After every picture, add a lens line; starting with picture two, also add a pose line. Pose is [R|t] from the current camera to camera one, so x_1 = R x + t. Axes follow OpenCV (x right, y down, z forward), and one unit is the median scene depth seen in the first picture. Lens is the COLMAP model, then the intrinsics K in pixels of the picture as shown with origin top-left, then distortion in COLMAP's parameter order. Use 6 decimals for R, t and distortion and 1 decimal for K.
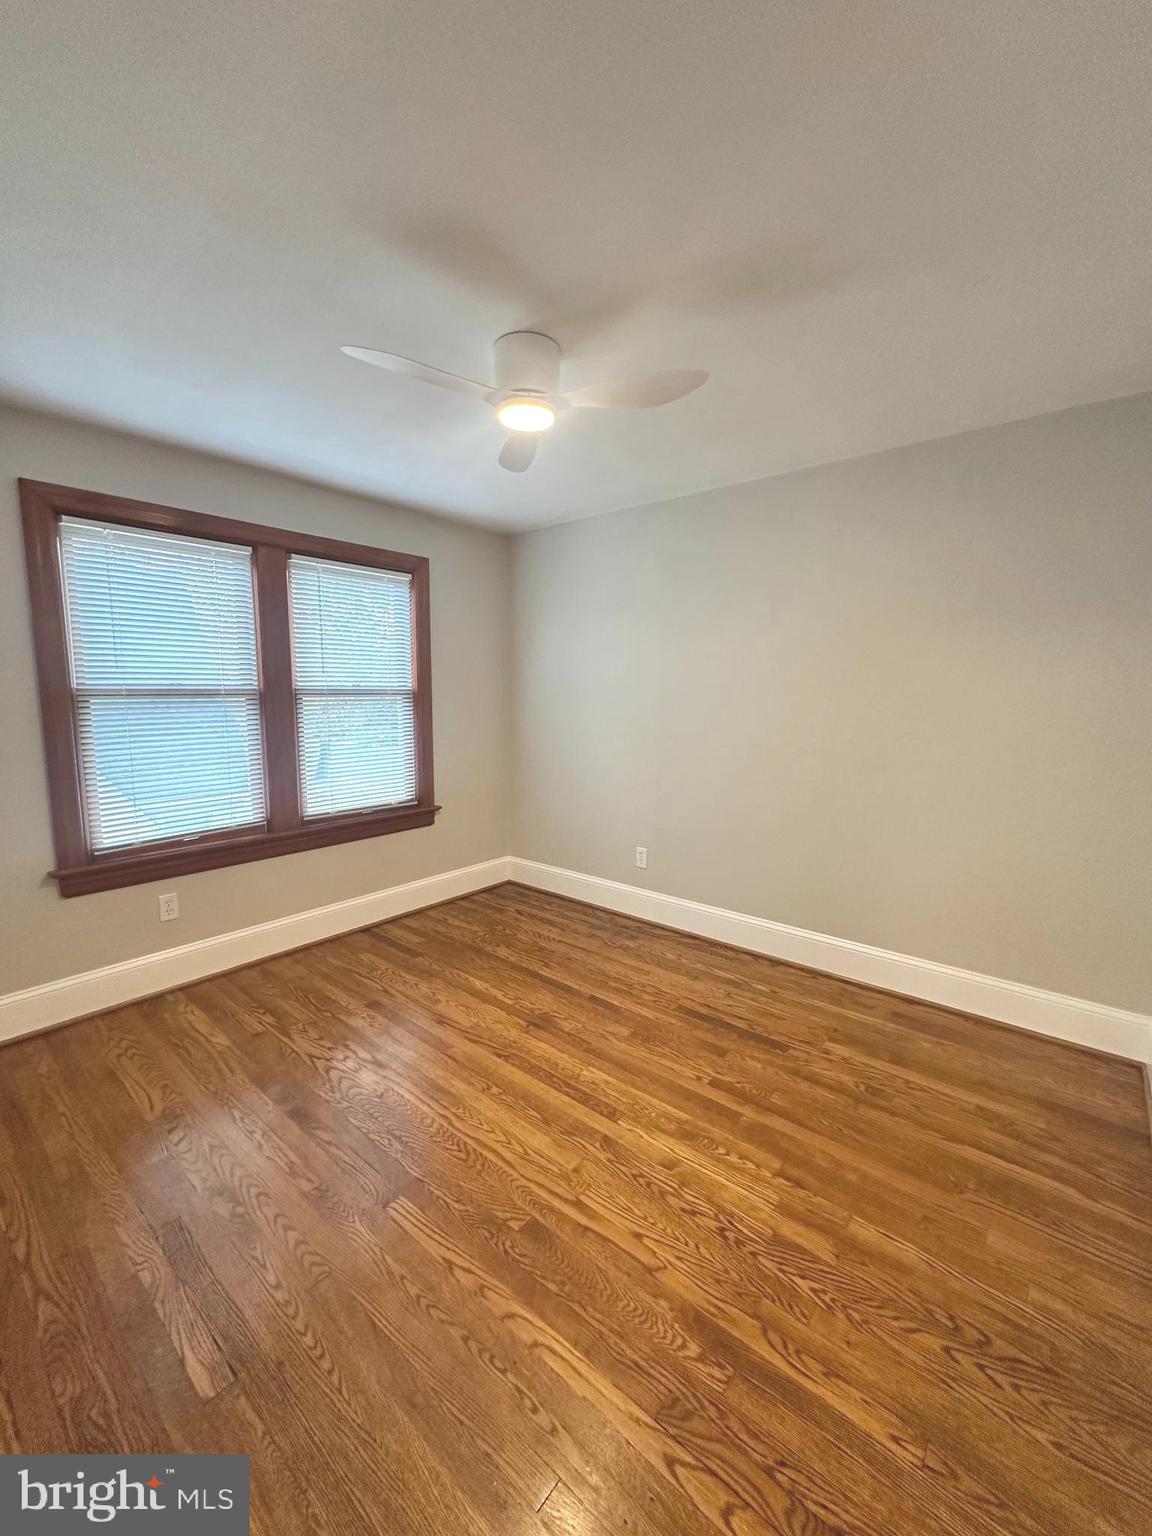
lens RADIAL K [[614.1, 0, 578.0], [0, 614.1, 764.8], [0, 0, 1]] dist [-0.004931, 0.000493]
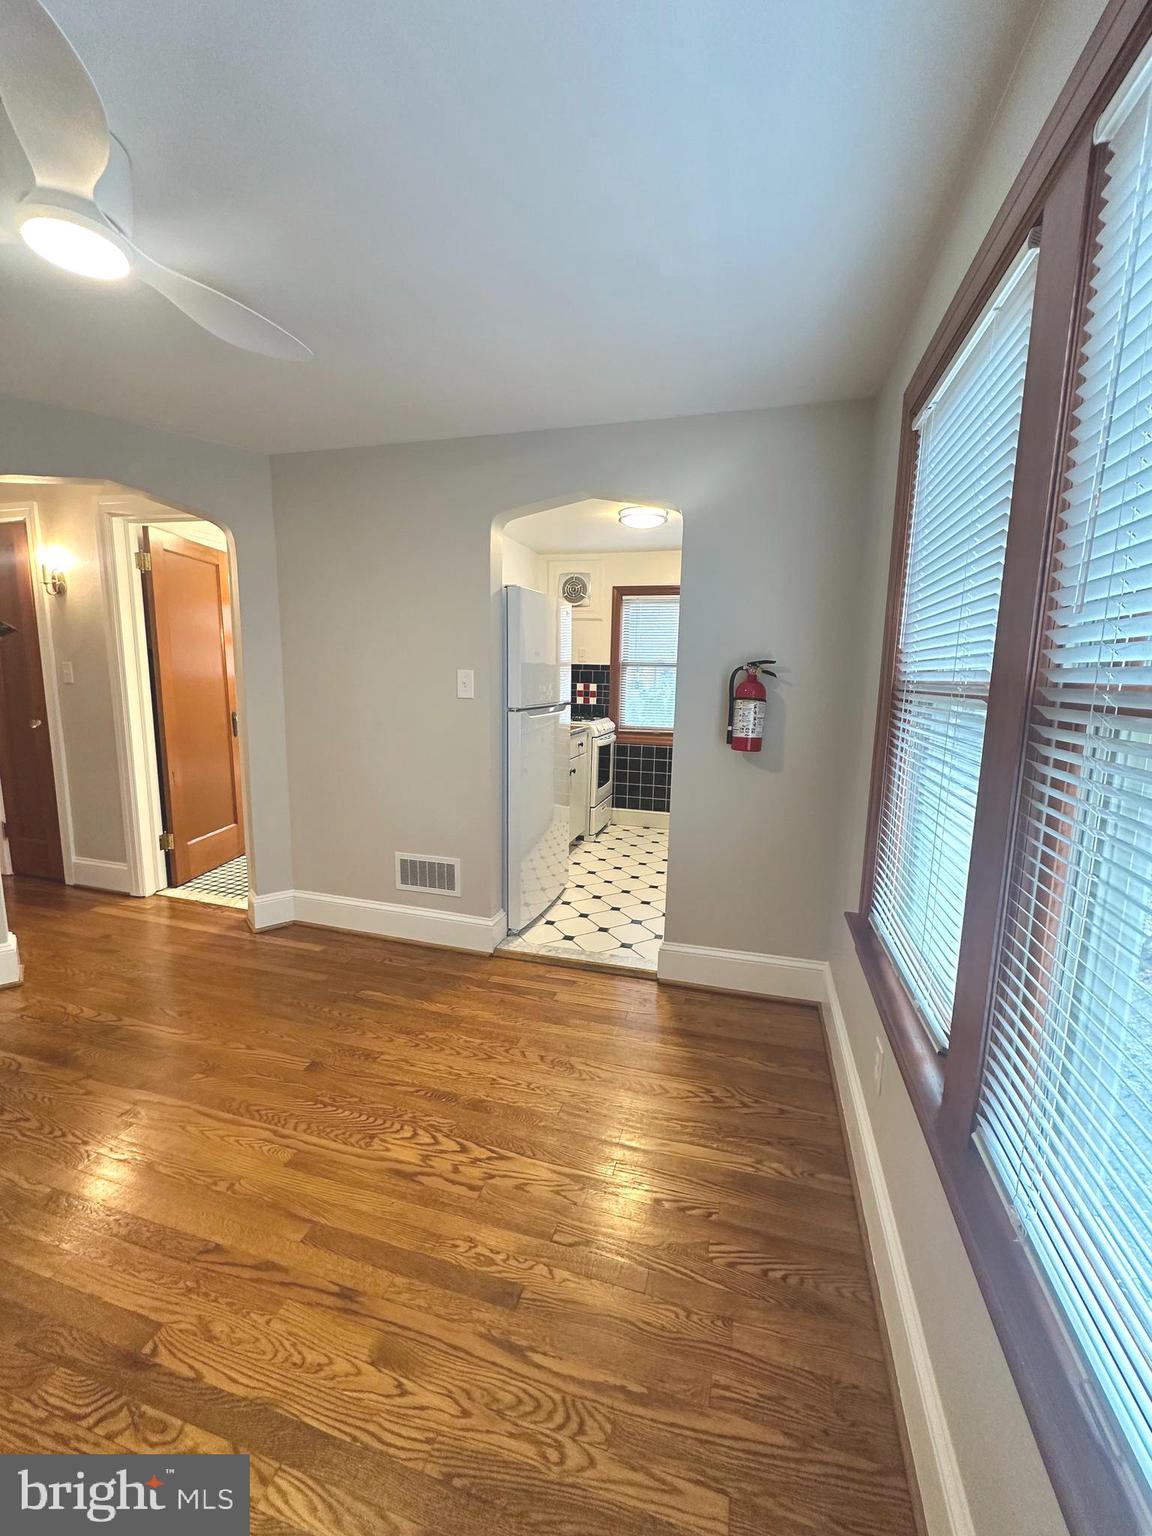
lens RADIAL K [[614.1, 0, 578.0], [0, 614.1, 764.8], [0, 0, 1]] dist [-0.004931, 0.000493]
pose [[-0.913570, 0.036106, -0.405075, -0.202962], [-0.075217, 0.963865, 0.255553, -0.169891], [0.399665, 0.263934, -0.877842, 1.381837]]
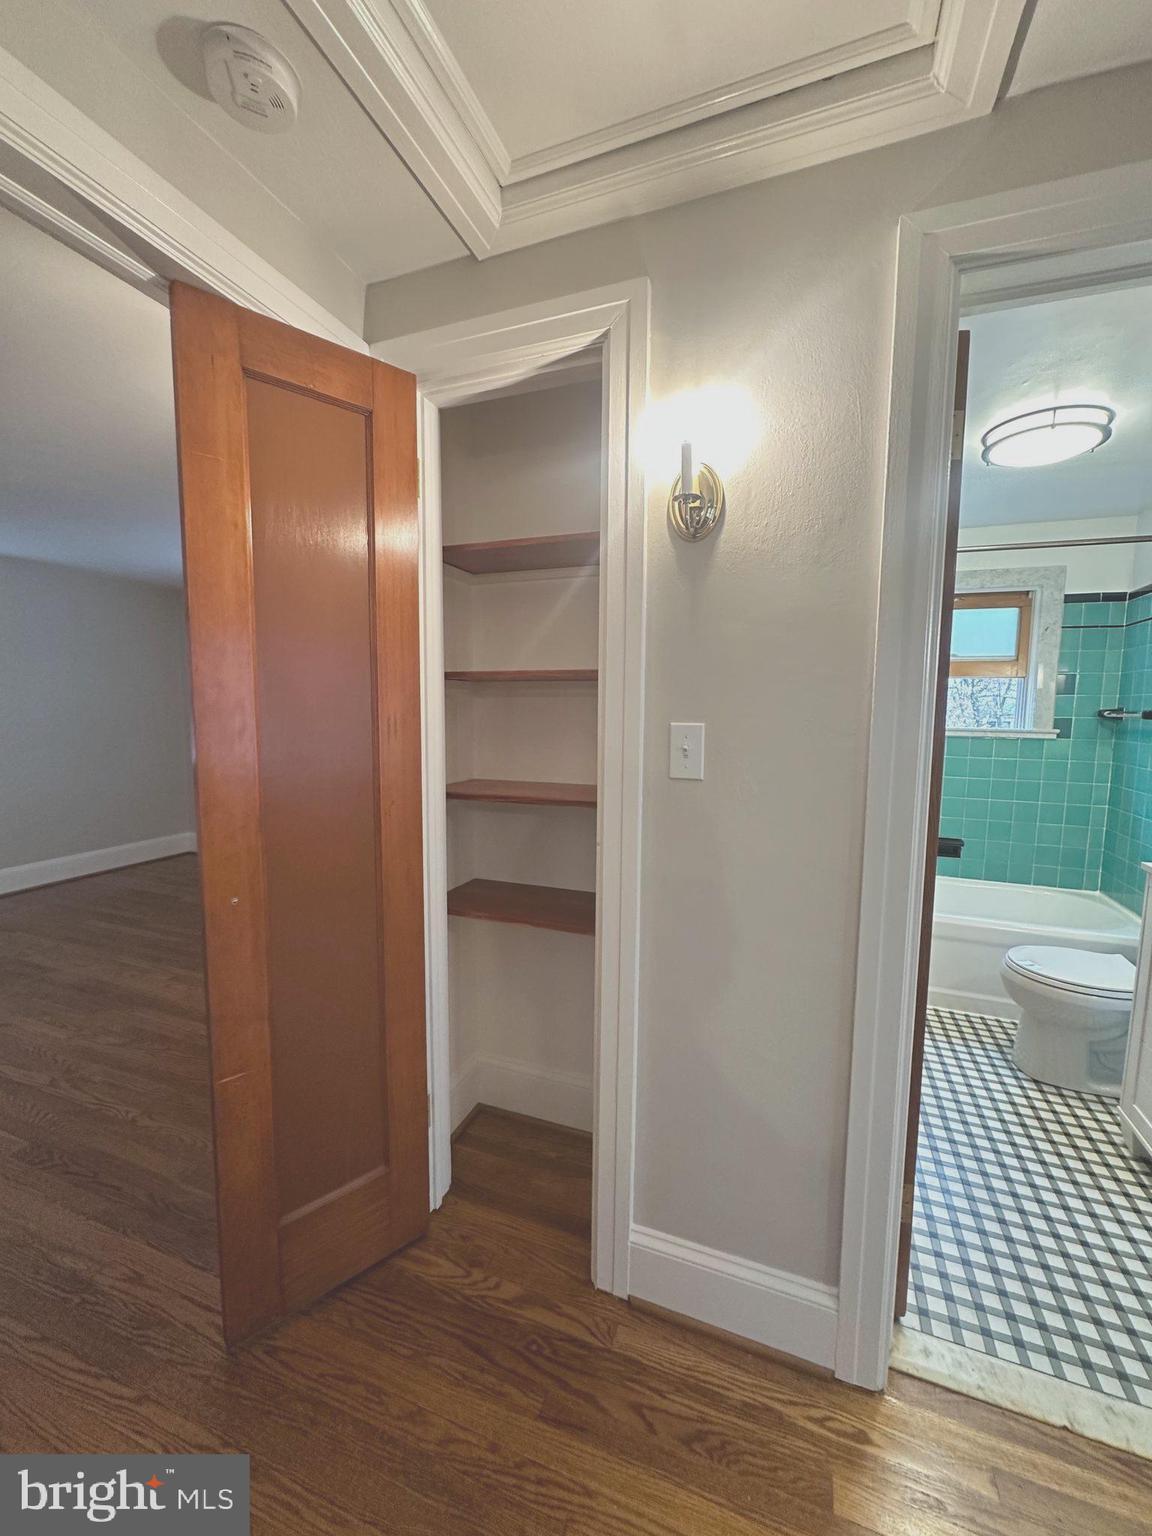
lens RADIAL K [[614.1, 0, 578.0], [0, 614.1, 764.8], [0, 0, 1]] dist [-0.004931, 0.000493]
pose [[-0.944030, 0.014497, -0.329541, 0.513694], [-0.057948, 0.976209, 0.208947, -0.022171], [0.324730, 0.216348, -0.920730, 0.122860]]
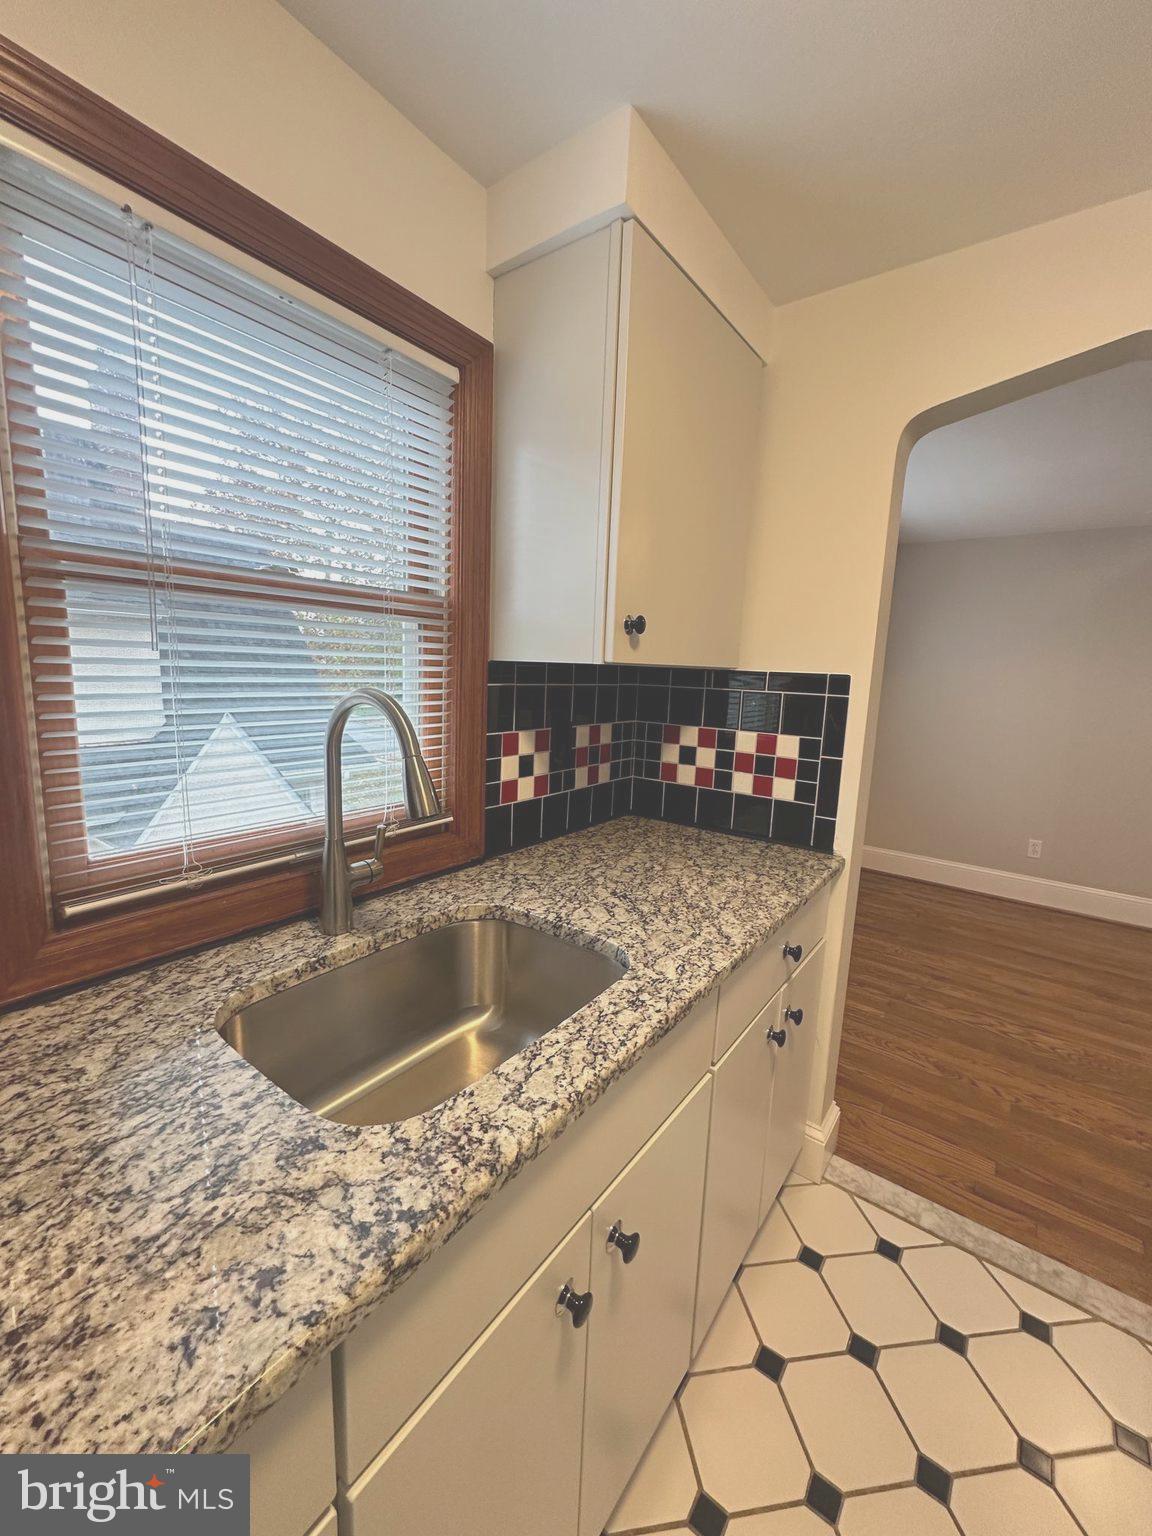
lens RADIAL K [[614.1, 0, 578.0], [0, 614.1, 764.8], [0, 0, 1]] dist [-0.004931, 0.000493]
pose [[0.998048, 0.025953, 0.056807, -1.095093], [-0.028021, 0.998962, 0.035905, -0.023775], [-0.055817, -0.037426, 0.997739, -0.075061]]
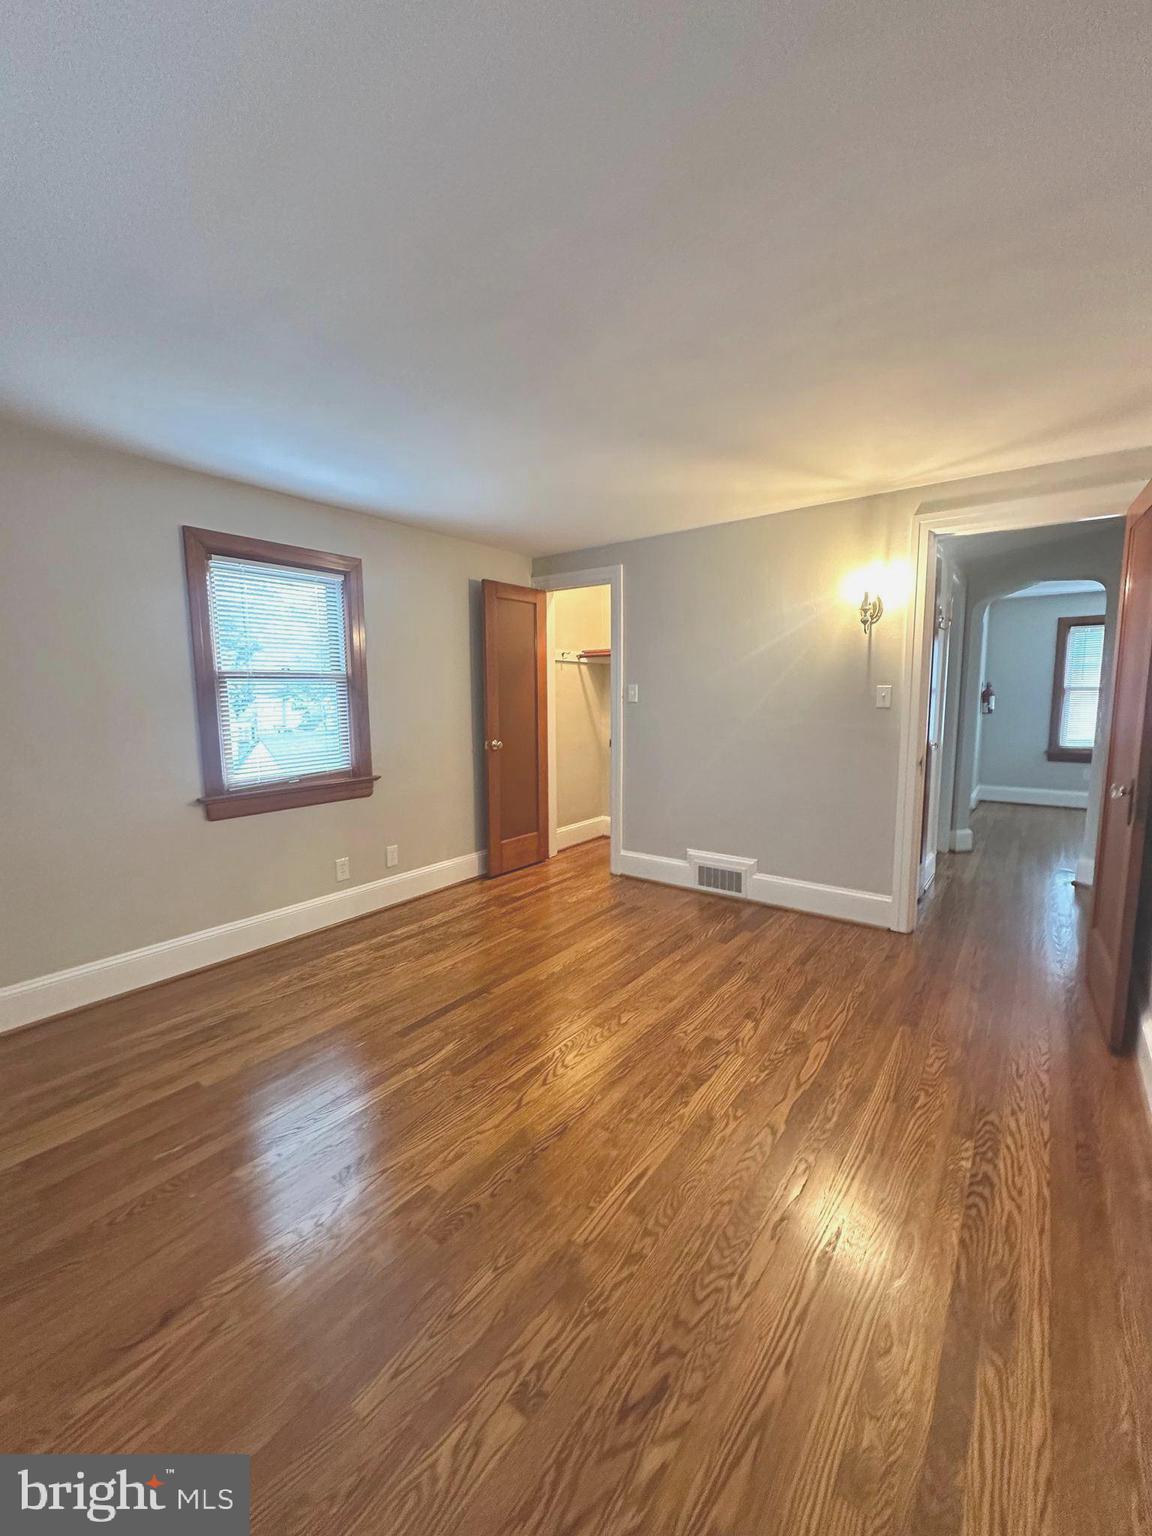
lens RADIAL K [[614.1, 0, 578.0], [0, 614.1, 764.8], [0, 0, 1]] dist [-0.004931, 0.000493]
pose [[0.050137, 0.111343, -0.992516, 1.769871], [-0.114366, 0.987870, 0.105045, 0.174029], [0.992173, 0.108243, 0.062263, -1.266152]]
